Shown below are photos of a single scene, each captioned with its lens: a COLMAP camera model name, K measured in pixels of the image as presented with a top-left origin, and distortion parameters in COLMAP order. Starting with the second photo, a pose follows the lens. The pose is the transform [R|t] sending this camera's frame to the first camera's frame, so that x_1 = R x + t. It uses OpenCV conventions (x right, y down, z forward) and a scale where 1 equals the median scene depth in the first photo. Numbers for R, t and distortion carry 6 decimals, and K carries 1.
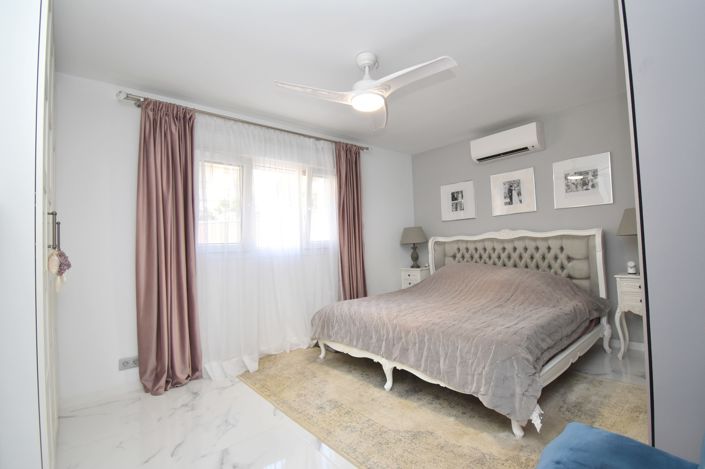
lens RADIAL K [[304.4, 0, 351.7], [0, 304.4, 232.0], [0, 0, 1]] dist [0.026920, -0.027302]
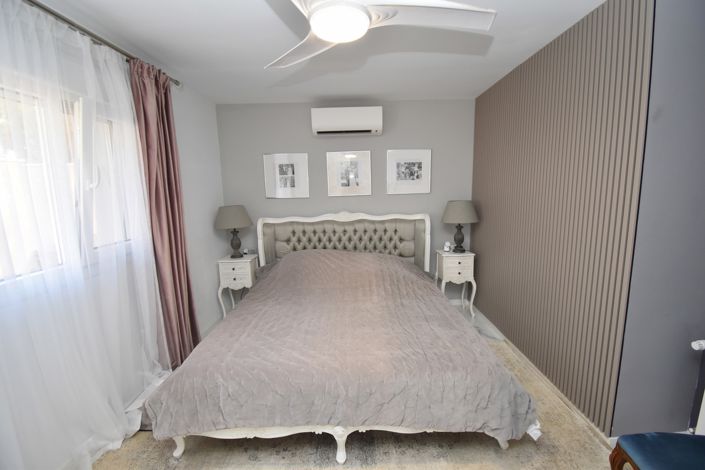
lens RADIAL K [[304.4, 0, 351.7], [0, 304.4, 232.5], [0, 0, 1]] dist [0.026920, -0.027302]
pose [[0.668892, -0.081304, 0.738900, -0.220444], [-0.026835, 0.990712, 0.133304, -0.075727], [-0.742875, -0.108994, 0.660497, 0.342992]]
